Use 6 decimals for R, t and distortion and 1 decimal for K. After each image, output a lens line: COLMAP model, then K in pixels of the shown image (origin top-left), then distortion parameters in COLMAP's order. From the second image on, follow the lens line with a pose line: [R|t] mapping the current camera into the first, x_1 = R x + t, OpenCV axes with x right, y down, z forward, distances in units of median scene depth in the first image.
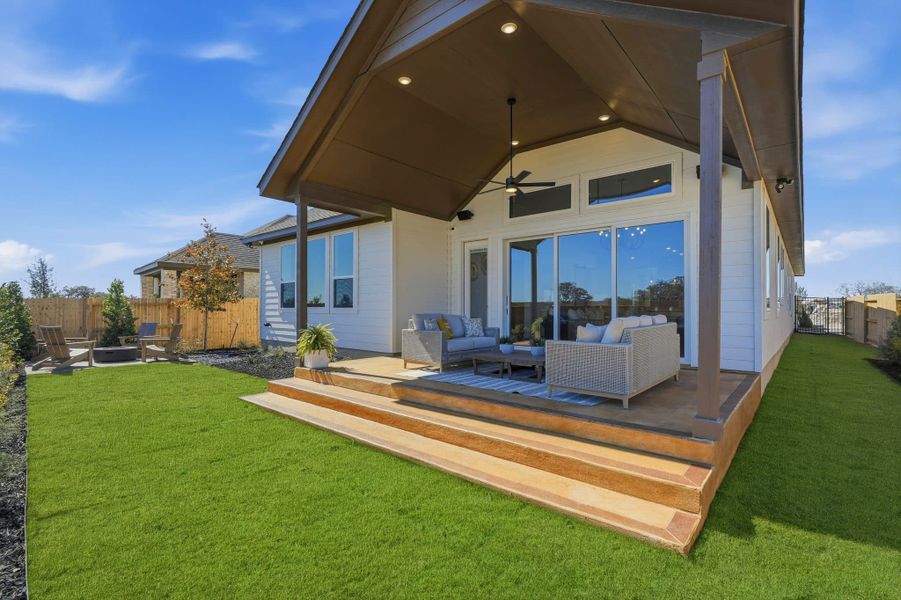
lens RADIAL K [[418.7, 0, 451.0], [0, 418.7, 301.1], [0, 0, 1]] dist [-0.014034, 0.005337]
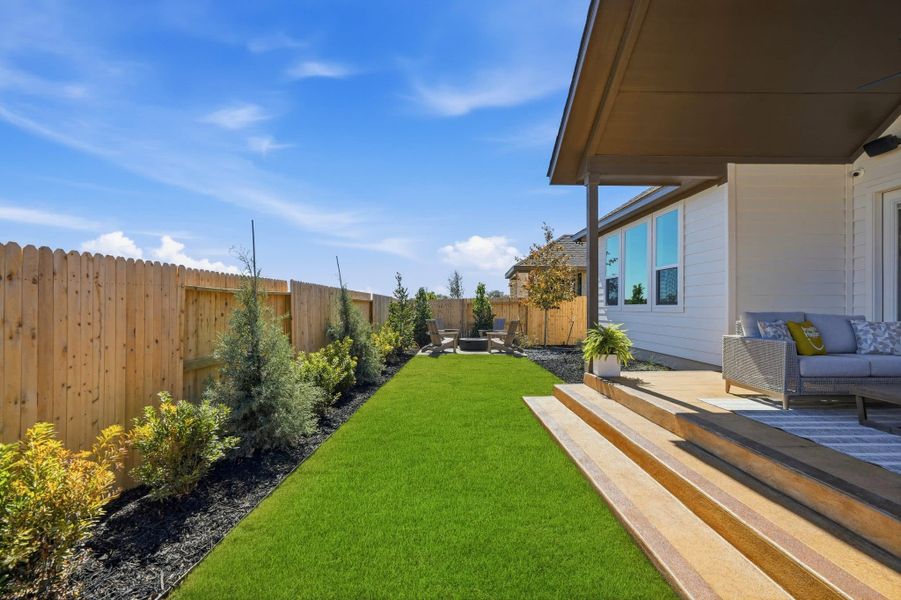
lens RADIAL K [[418.7, 0, 447.7], [0, 418.7, 307.4], [0, 0, 1]] dist [-0.014034, 0.005337]
pose [[0.654644, -0.000707, -0.755937, 0.080555], [0.013637, 0.999848, 0.010874, 0.007214], [0.755814, -0.017427, 0.654554, 0.170846]]
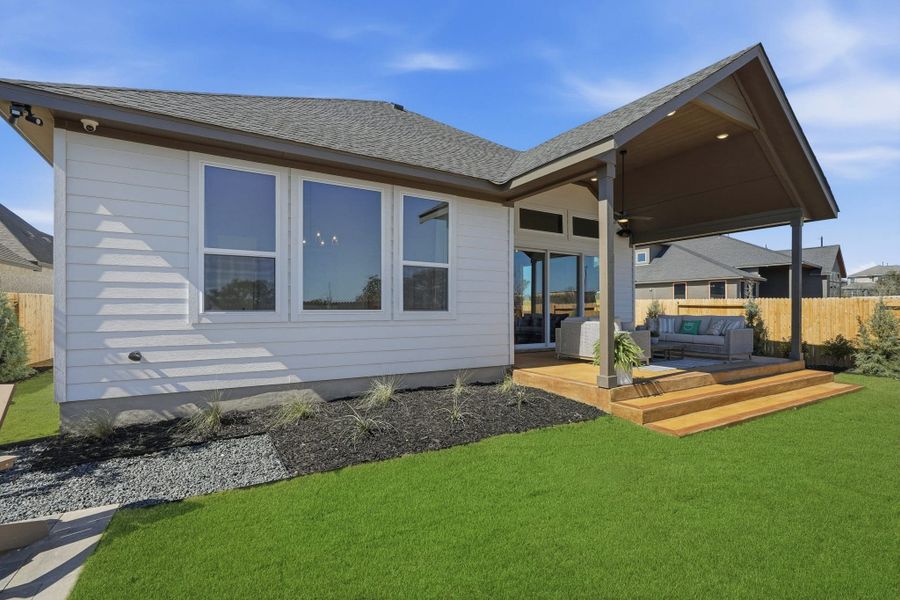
lens RADIAL K [[418.2, 0, 452.4], [0, 418.2, 309.5], [0, 0, 1]] dist [-0.014034, 0.005337]
pose [[0.310914, -0.001673, 0.950437, -0.952825], [-0.021293, 0.999735, 0.008725, 0.007633], [-0.950200, -0.022950, 0.310796, 0.828801]]
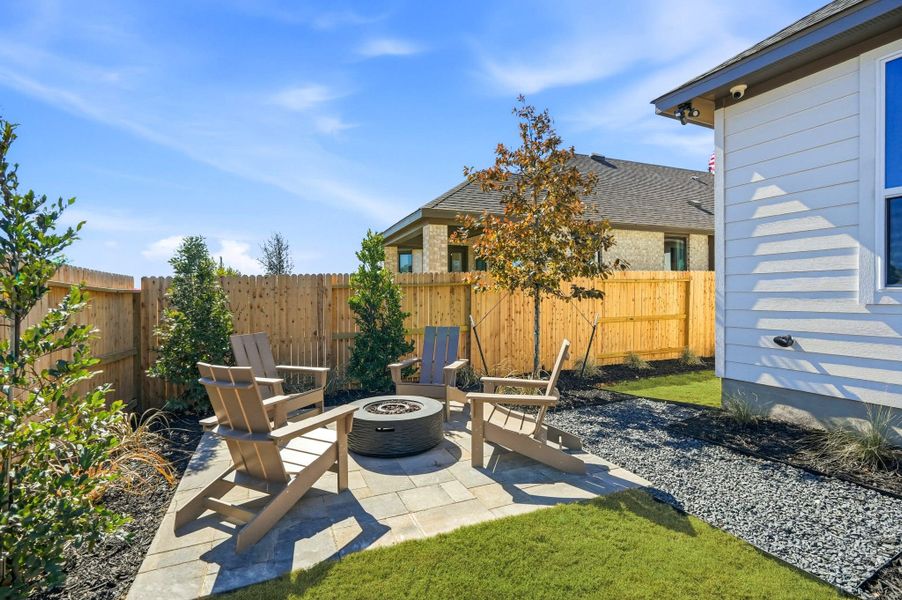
lens RADIAL K [[419.2, 0, 445.0], [0, 419.2, 301.4], [0, 0, 1]] dist [-0.014034, 0.005337]
pose [[0.910256, -0.002921, -0.414035, -0.732086], [0.019243, 0.999193, 0.035256, 0.014790], [0.413598, -0.040059, 0.909578, 0.825135]]
